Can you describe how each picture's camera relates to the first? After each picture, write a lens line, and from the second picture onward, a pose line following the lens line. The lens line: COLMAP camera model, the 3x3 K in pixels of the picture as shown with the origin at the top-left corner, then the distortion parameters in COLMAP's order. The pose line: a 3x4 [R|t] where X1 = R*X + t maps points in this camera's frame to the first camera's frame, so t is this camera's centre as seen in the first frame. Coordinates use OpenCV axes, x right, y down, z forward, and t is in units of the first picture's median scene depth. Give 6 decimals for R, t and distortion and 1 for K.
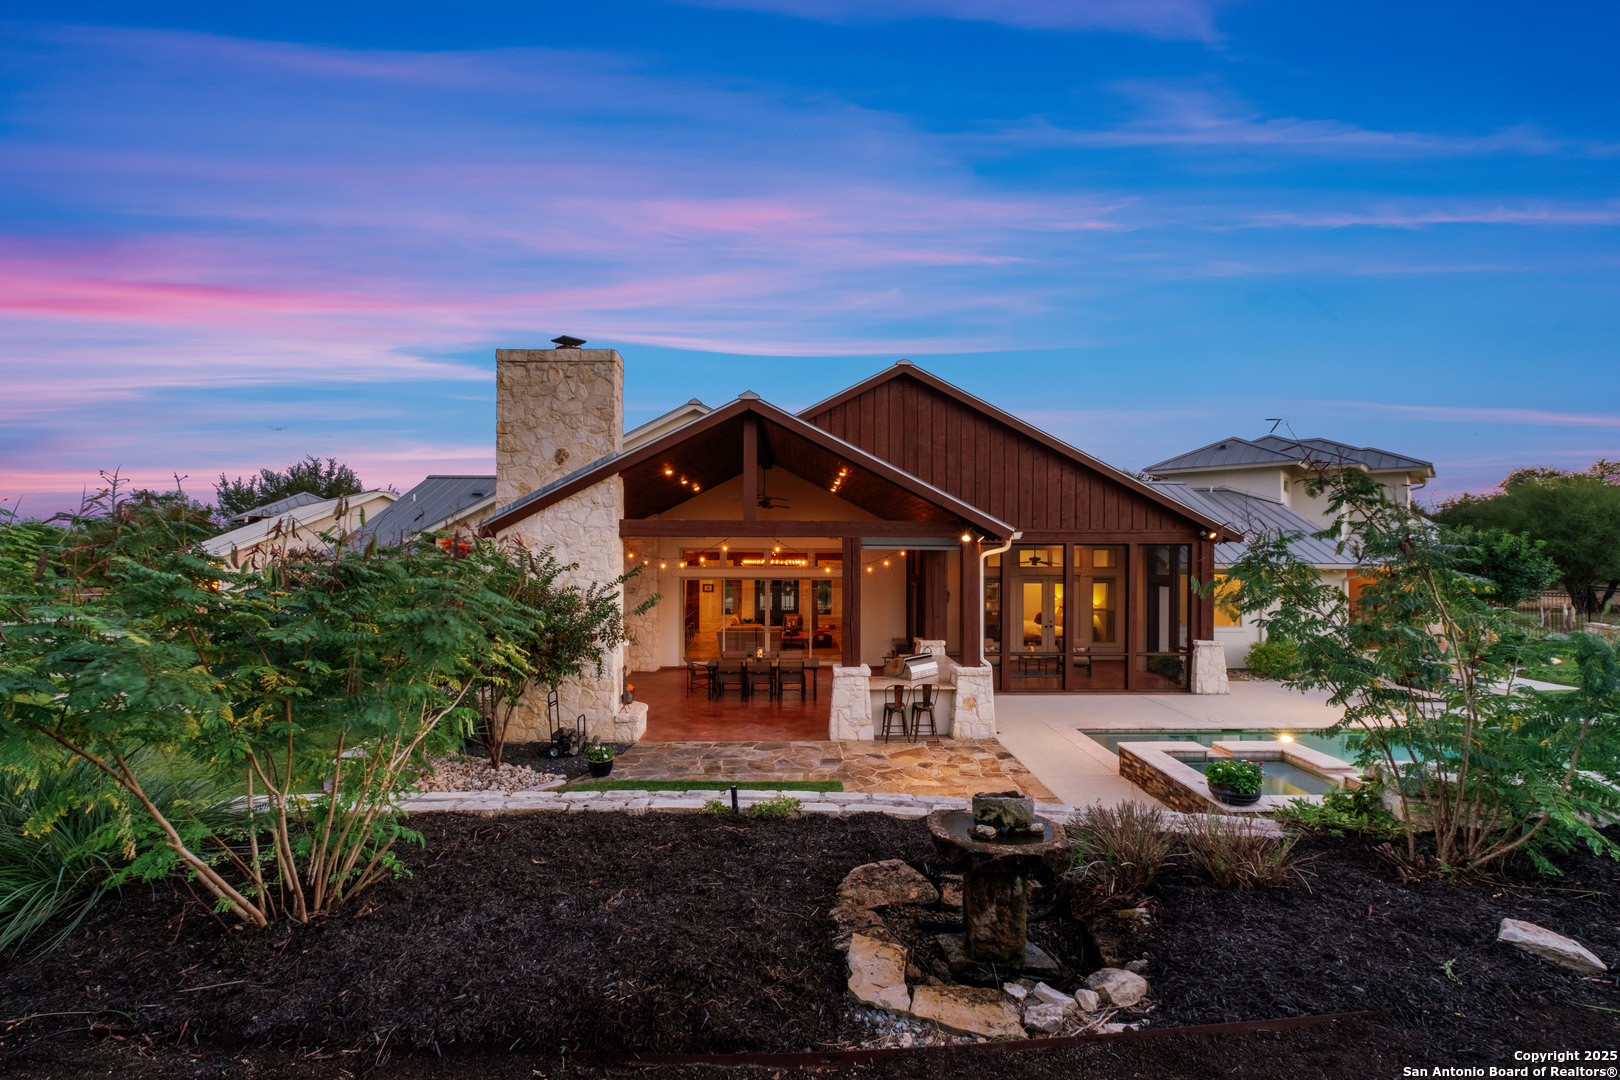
lens RADIAL K [[830.3, 0, 841.2], [0, 830.3, 507.0], [0, 0, 1]] dist [-0.005445, -0.000445]
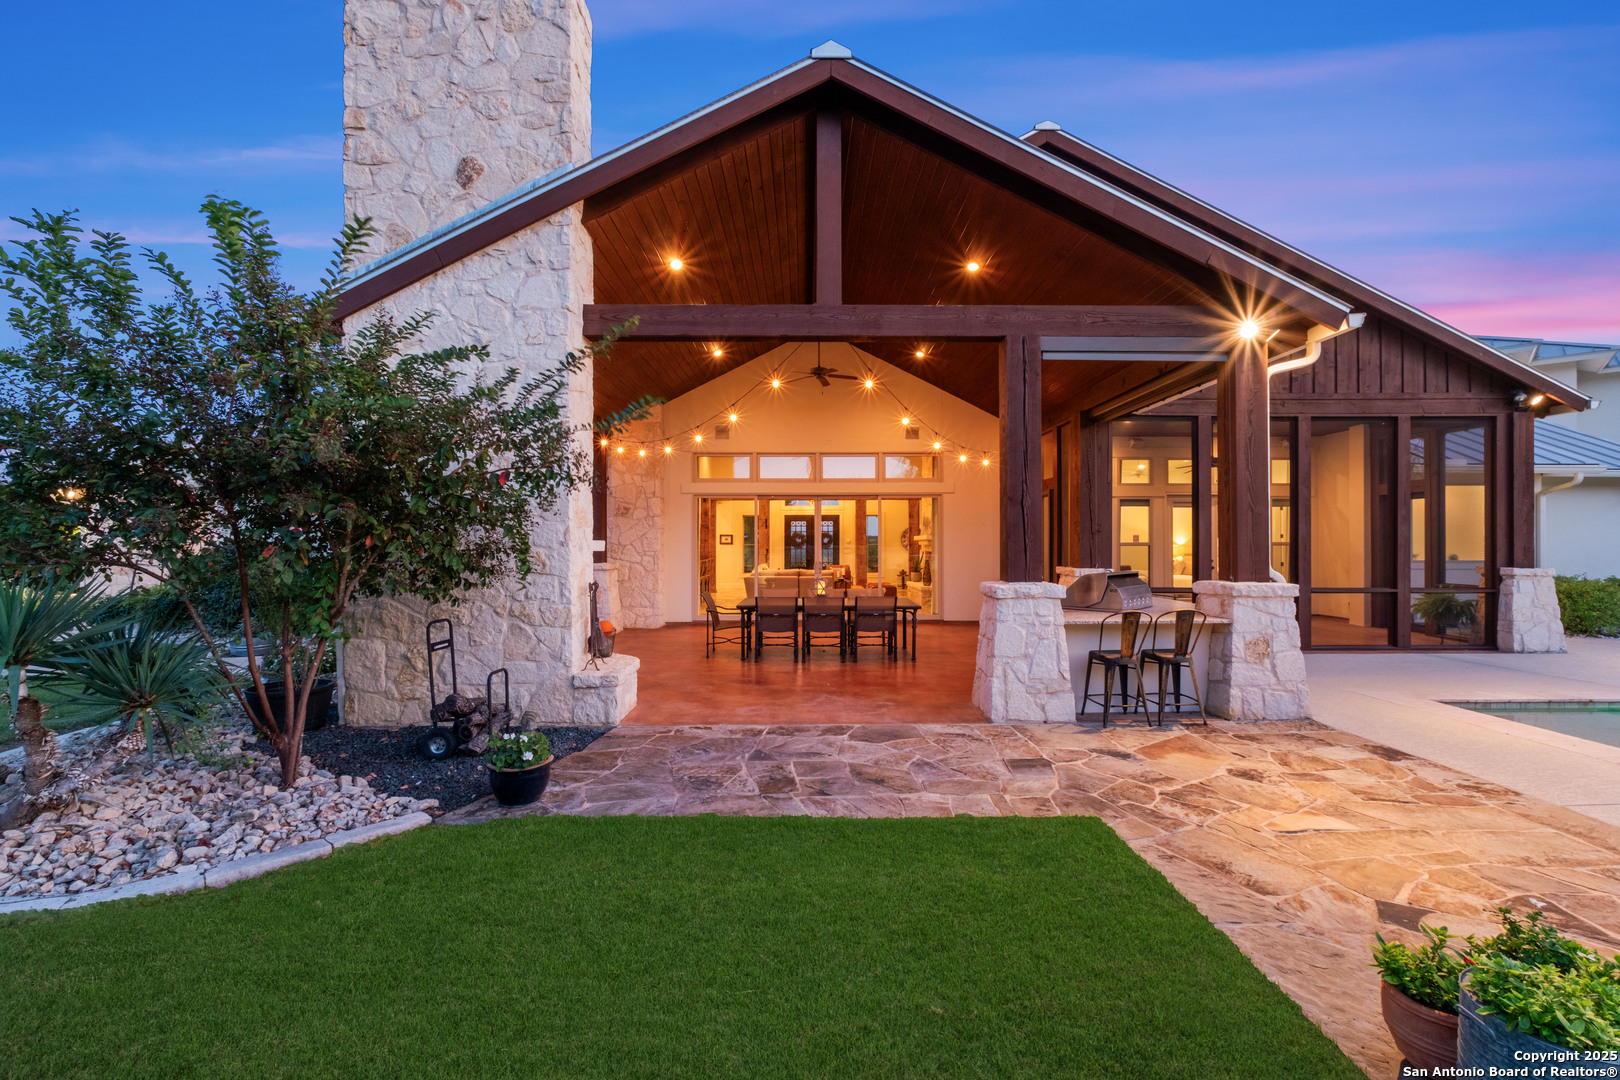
lens RADIAL K [[682.6, 0, 810.0], [0, 682.6, 540.0], [0, 0, 1]] dist [-0.003761, 0.000867]
pose [[0.999947, -0.003446, -0.009695, -0.121458], [0.003423, 0.999991, -0.002348, 0.169651], [0.009703, 0.002315, 0.999950, 0.578626]]
